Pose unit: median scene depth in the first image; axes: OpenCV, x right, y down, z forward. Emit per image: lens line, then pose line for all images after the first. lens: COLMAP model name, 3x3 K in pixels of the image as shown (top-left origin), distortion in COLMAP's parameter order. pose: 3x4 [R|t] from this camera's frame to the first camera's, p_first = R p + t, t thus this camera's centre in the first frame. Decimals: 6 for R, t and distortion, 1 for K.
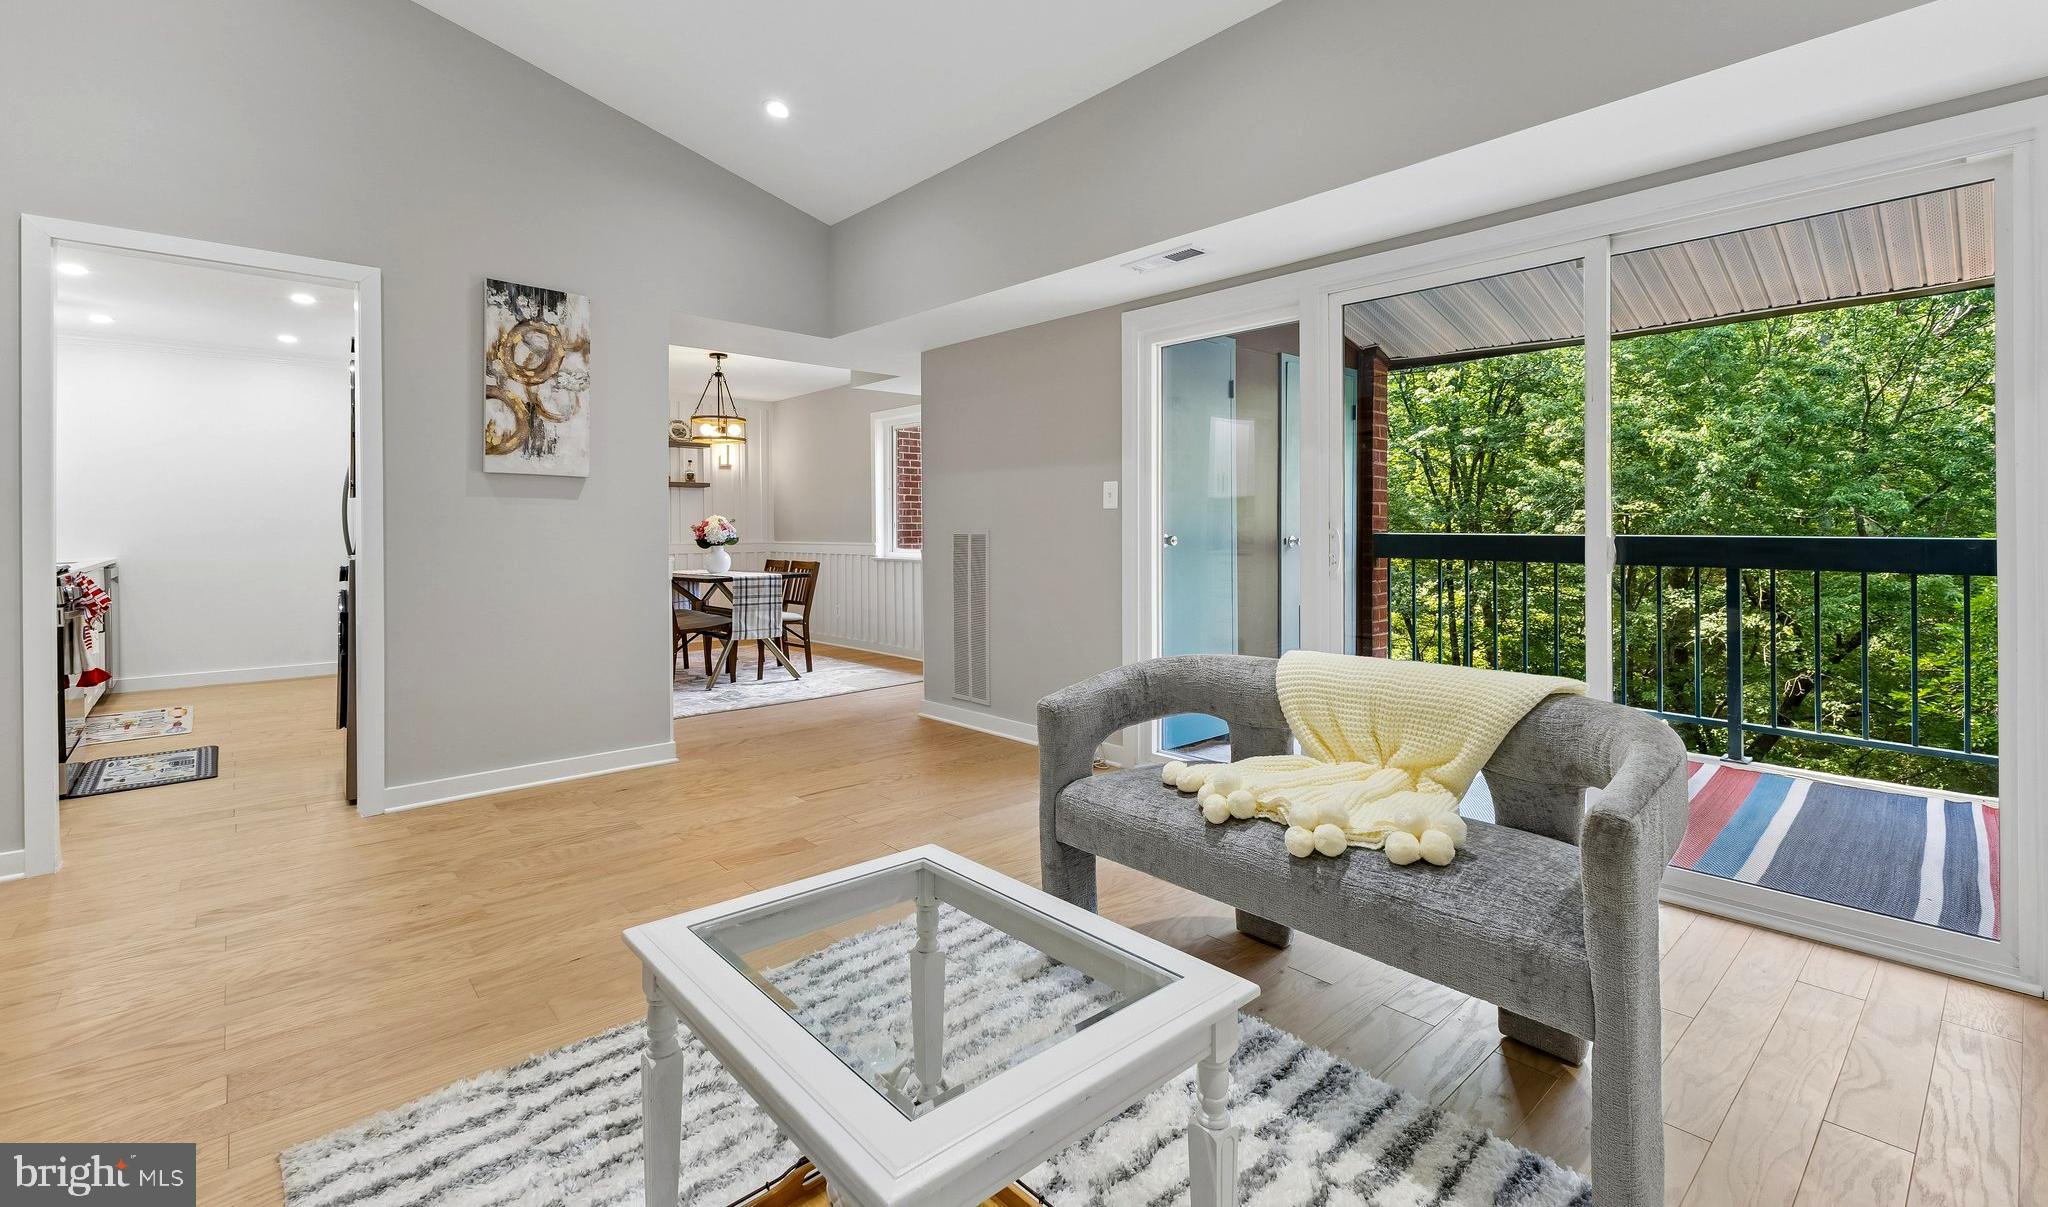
lens RADIAL K [[885.9, 0, 1024.4], [0, 885.9, 527.5], [0, 0, 1]] dist [0.013789, -0.000608]
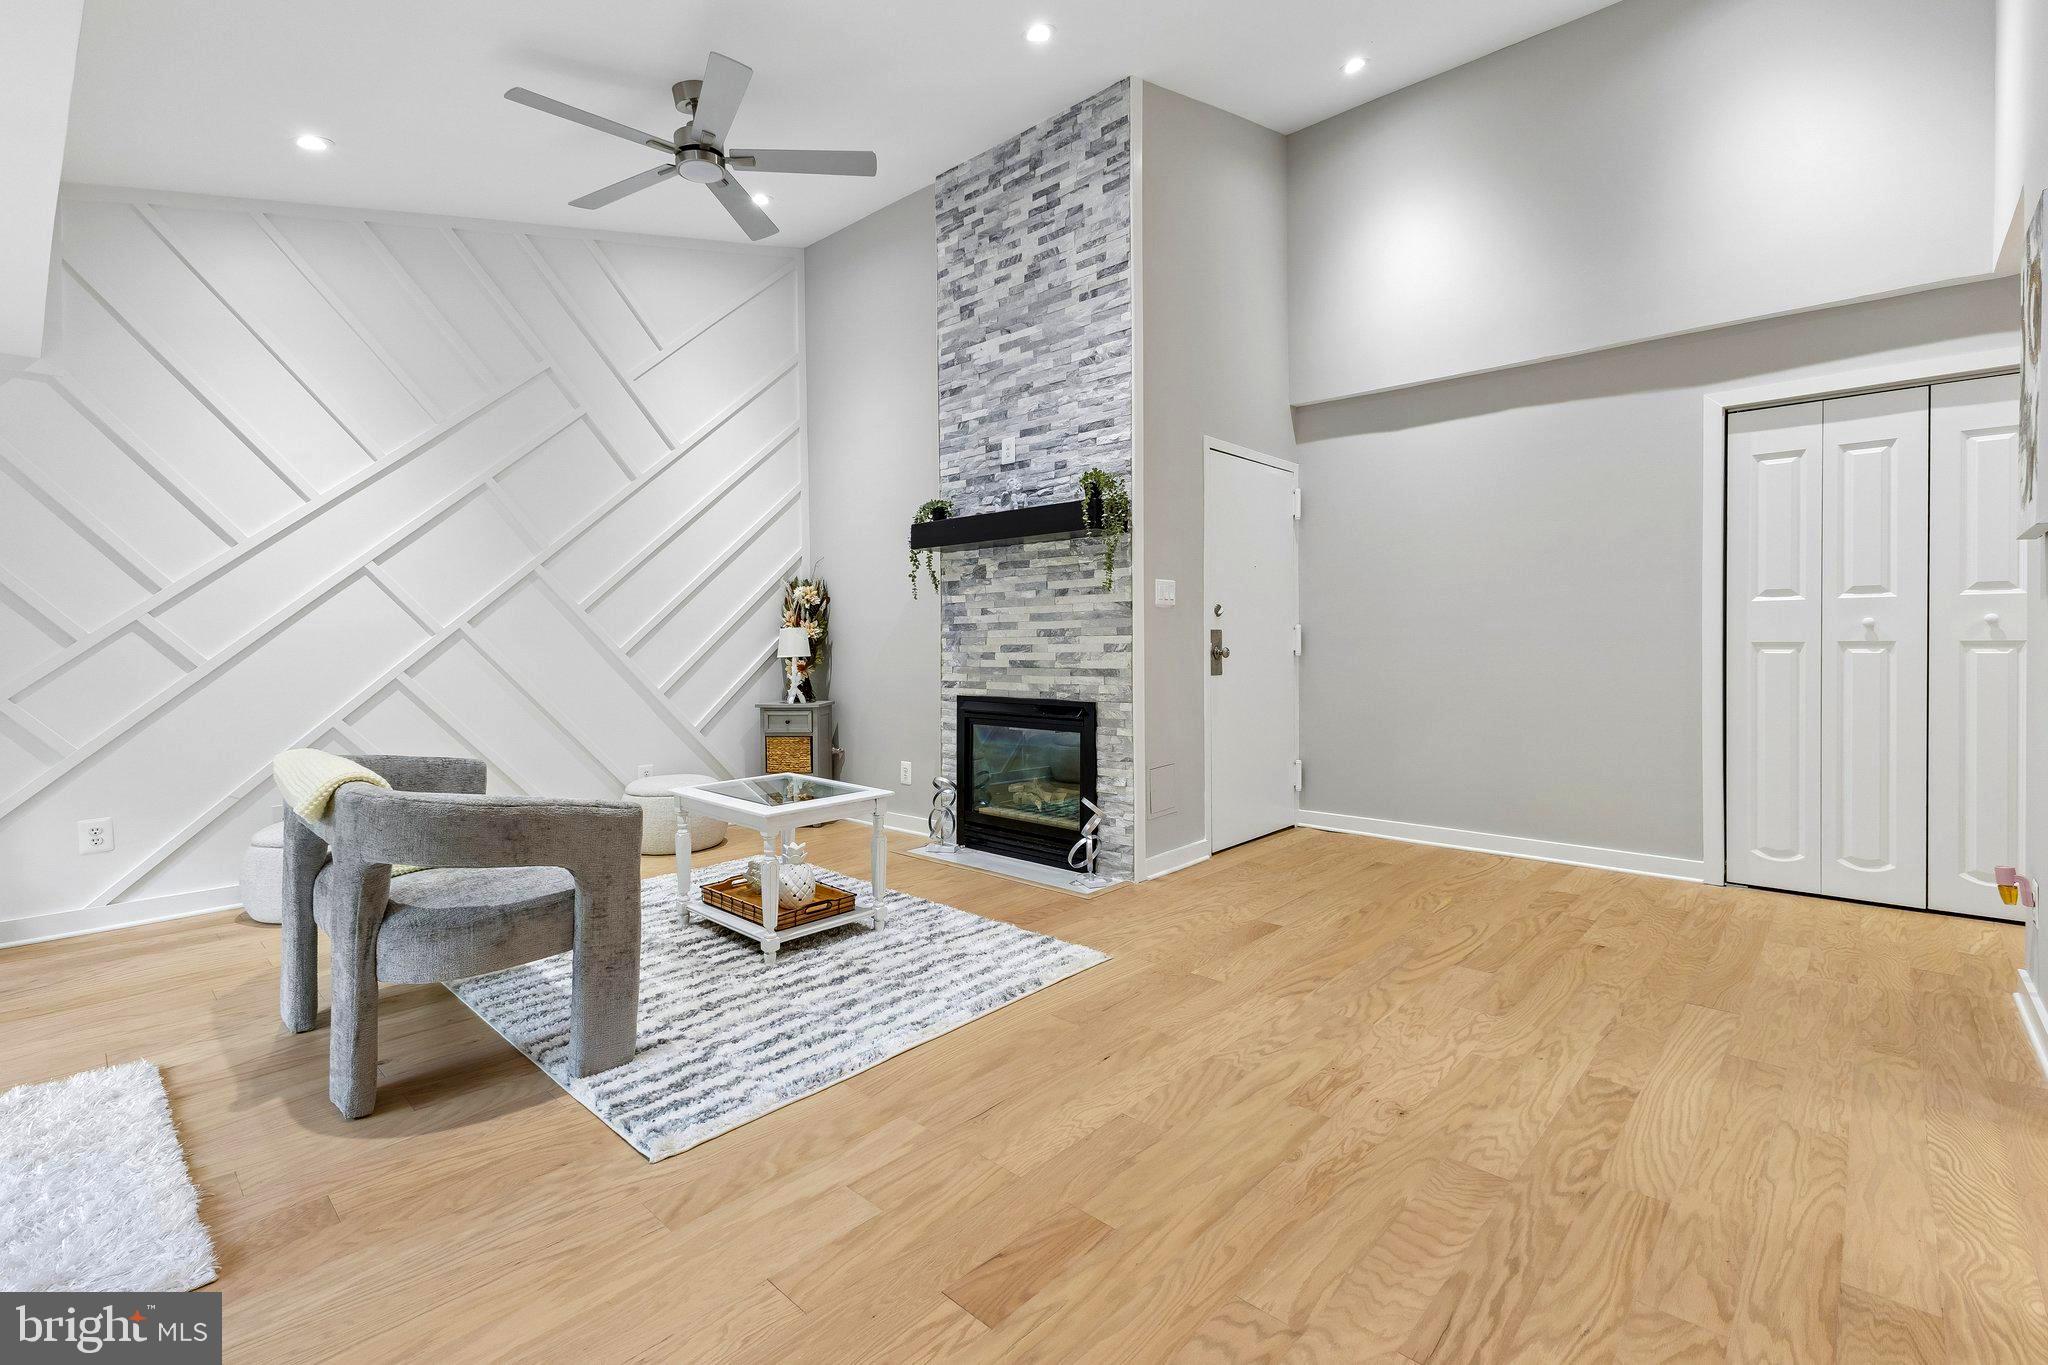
lens RADIAL K [[903.5, 0, 1014.3], [0, 903.5, 646.1], [0, 0, 1]] dist [0.000588, 0.000227]
pose [[-0.995958, 0.011175, -0.089125, -0.188381], [0.010755, 0.999929, 0.005190, 0.007010], [0.089177, 0.004210, -0.996007, 1.209138]]
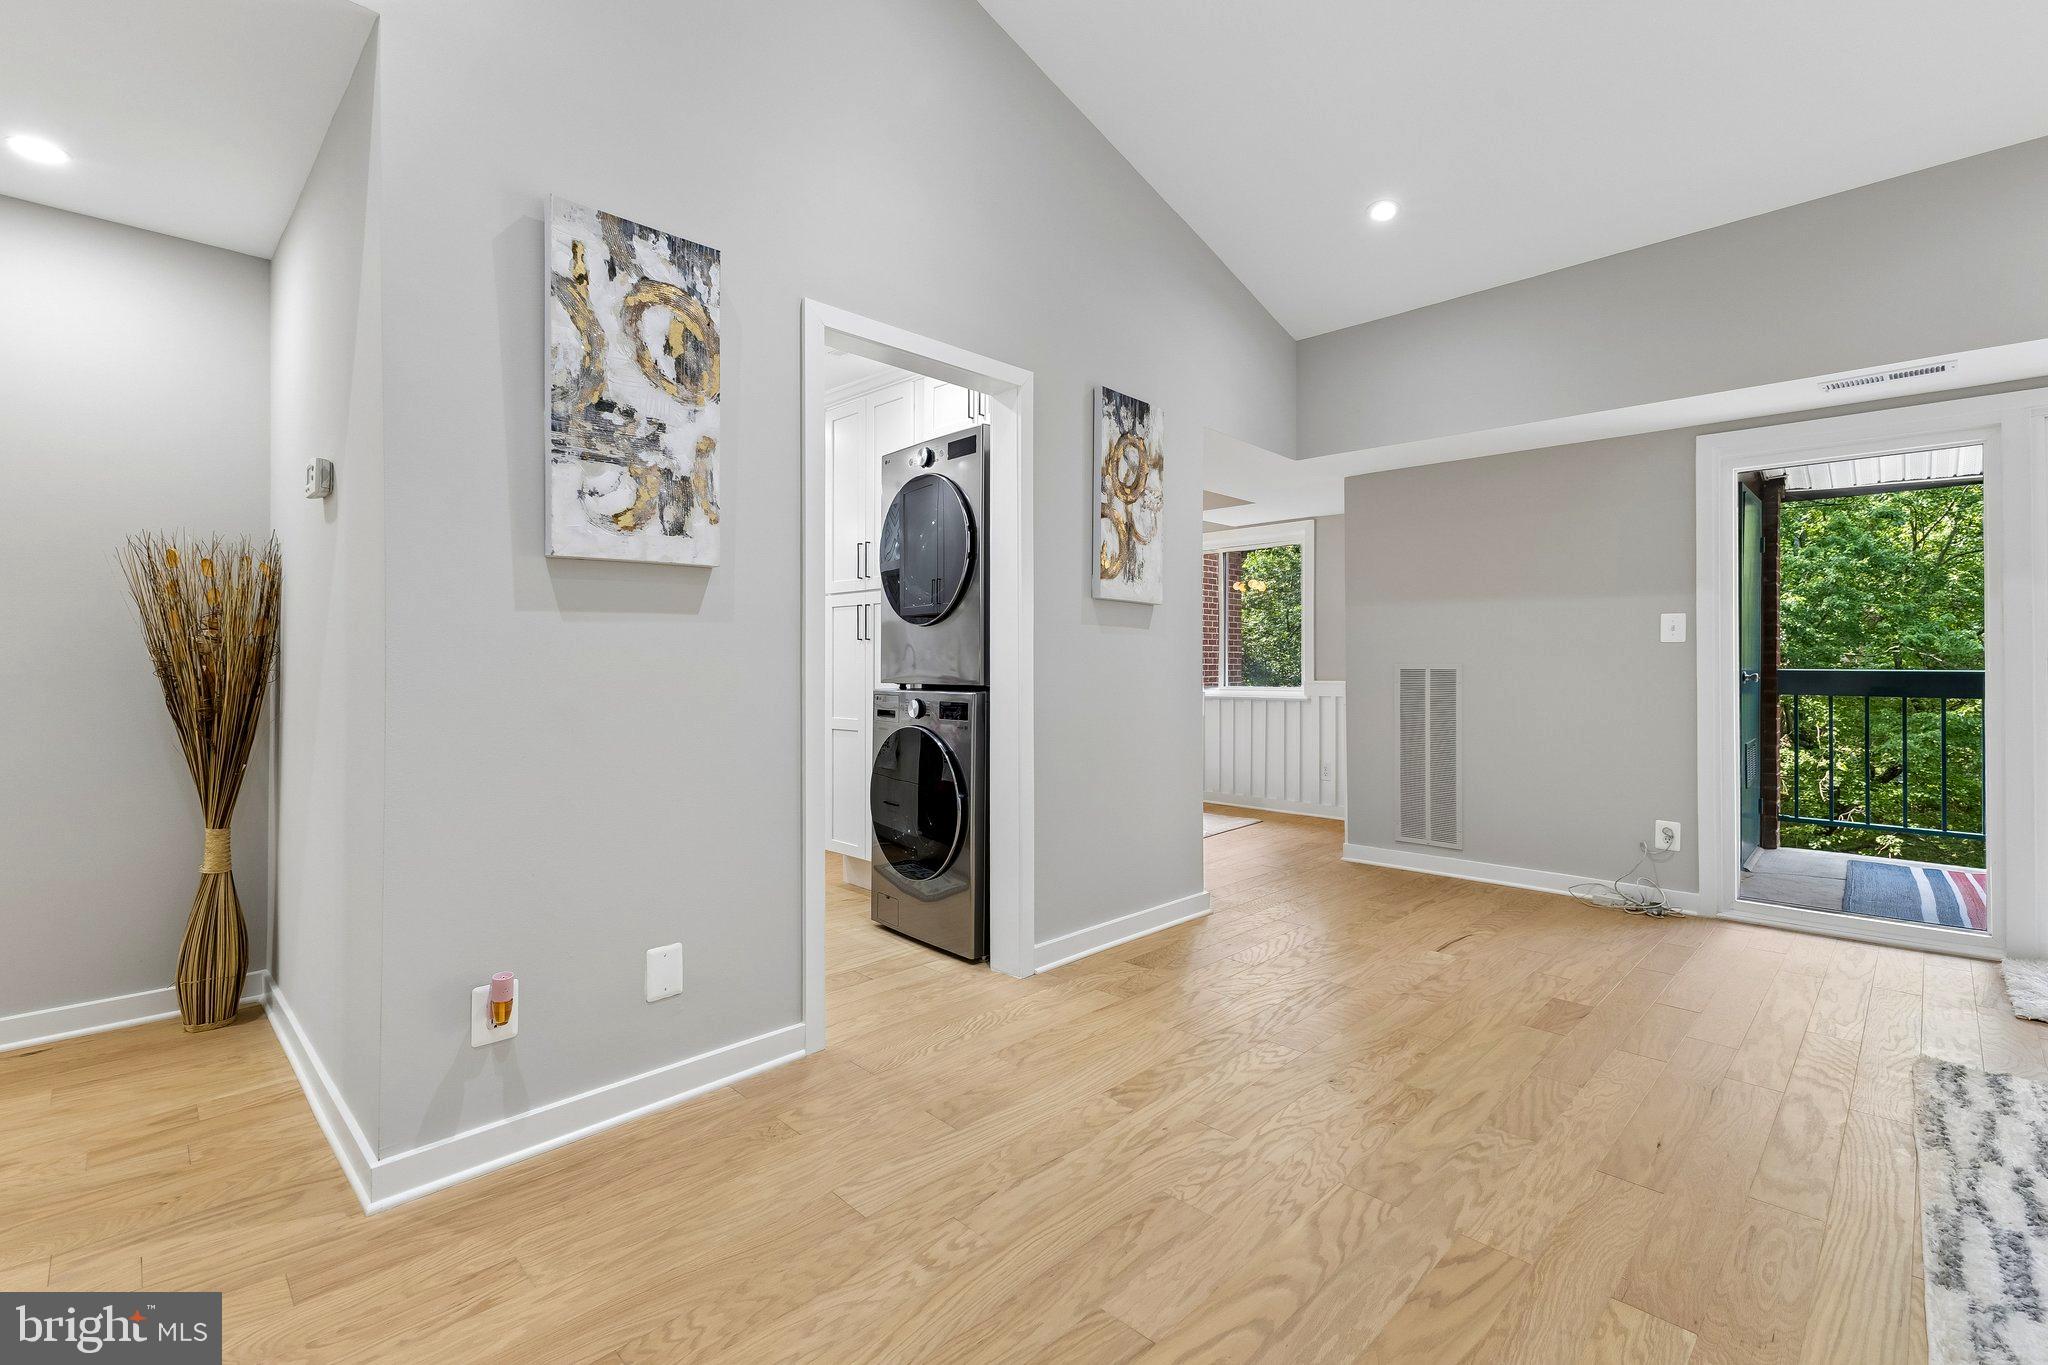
lens RADIAL K [[899.2, 0, 1026.8], [0, 899.2, 658.6], [0, 0, 1]] dist [0.020165, 0.000114]
pose [[0.997758, 0.004156, 0.066801, -0.717066], [-0.003739, 0.999973, -0.006362, 0.006056], [-0.066825, 0.006098, 0.997746, 0.081290]]
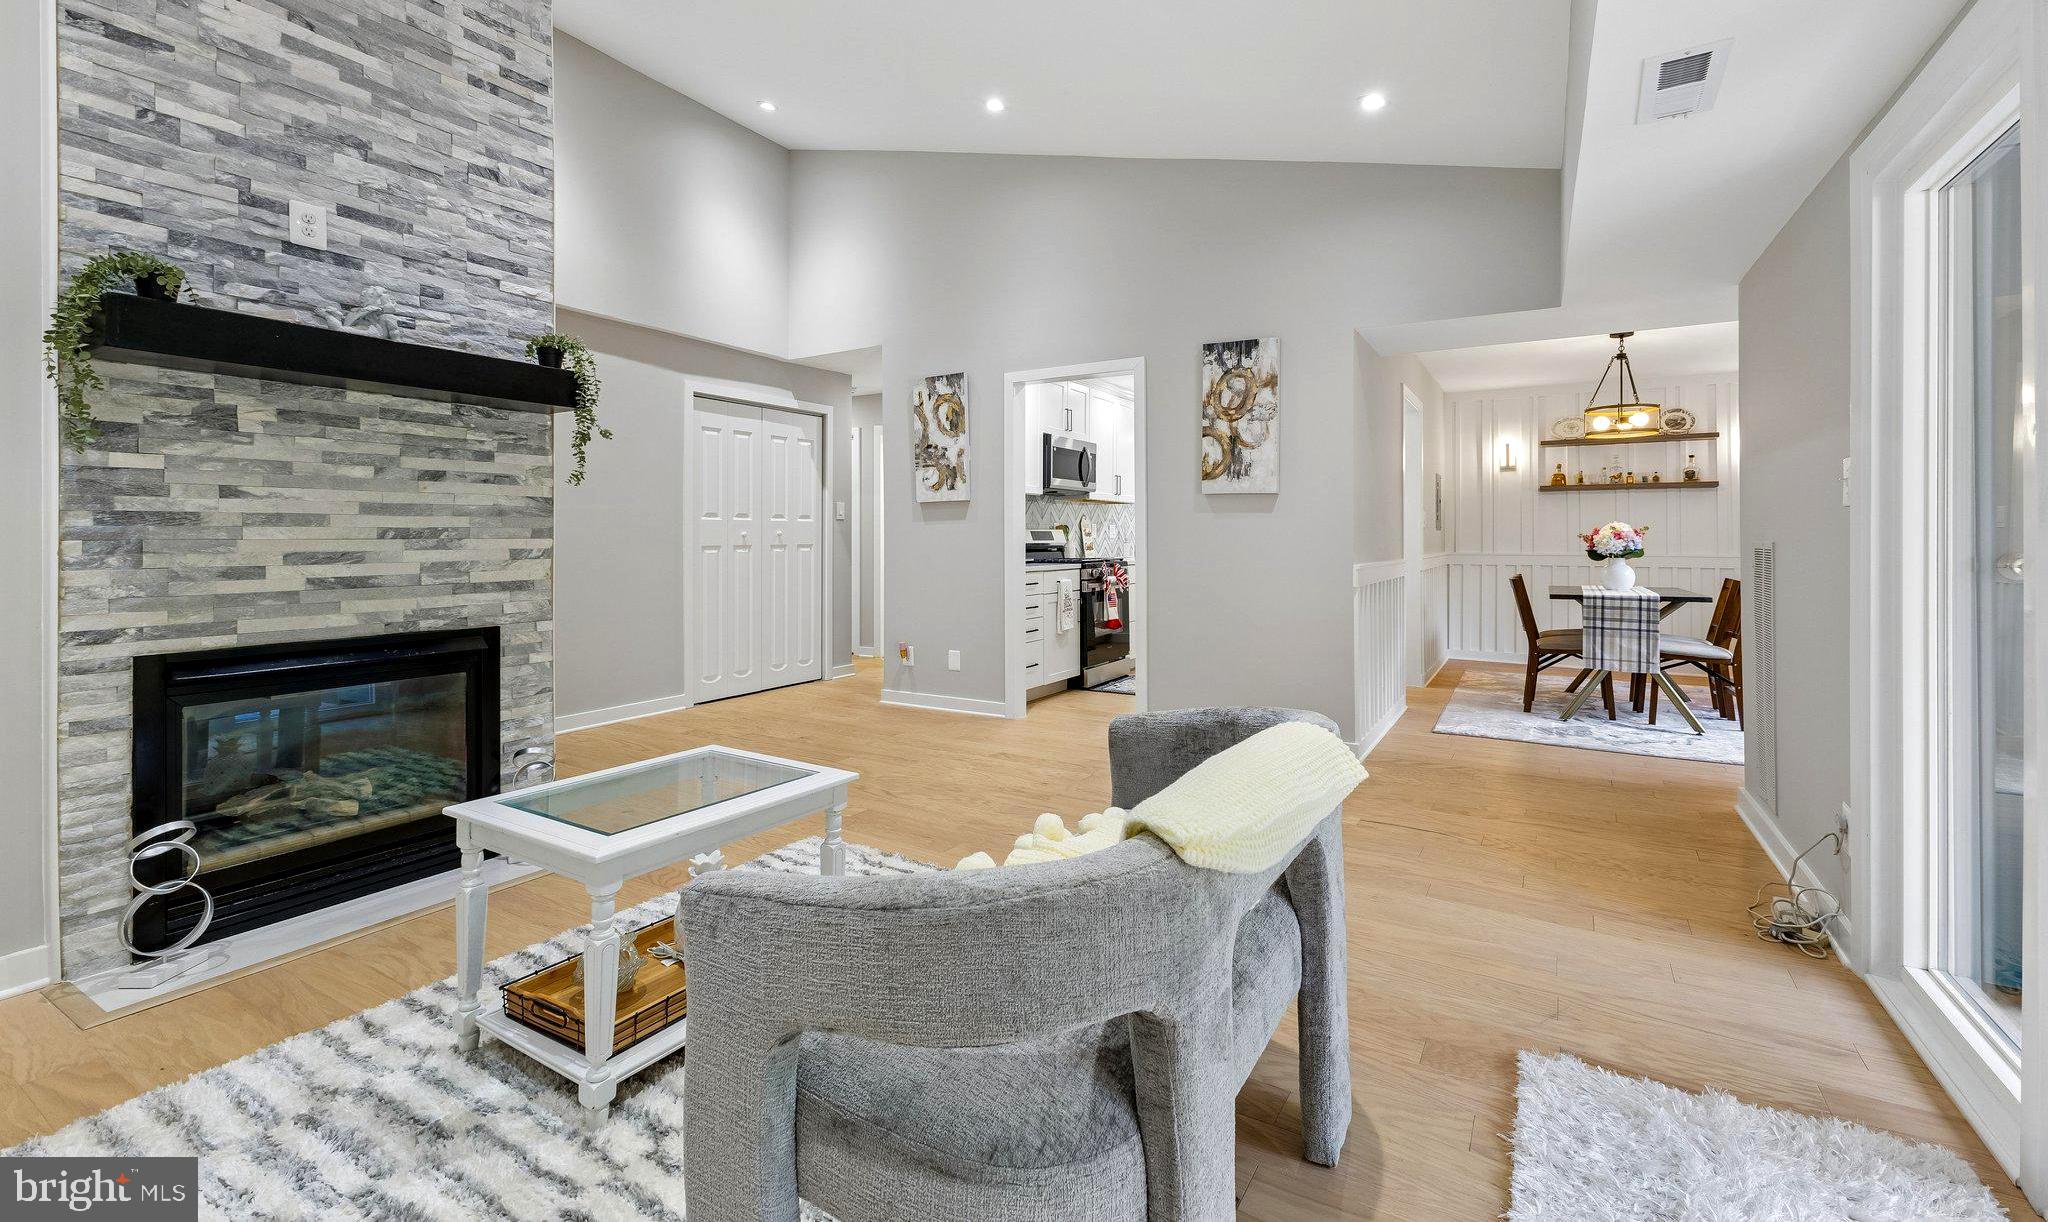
lens RADIAL K [[898.3, 0, 1016.9], [0, 898.3, 528.2], [0, 0, 1]] dist [0.003525, 0.000519]
pose [[0.294631, -0.007751, -0.955580, 0.544761], [-0.000214, 0.999967, -0.008177, -0.001597], [0.955611, 0.002614, 0.294620, 0.345720]]
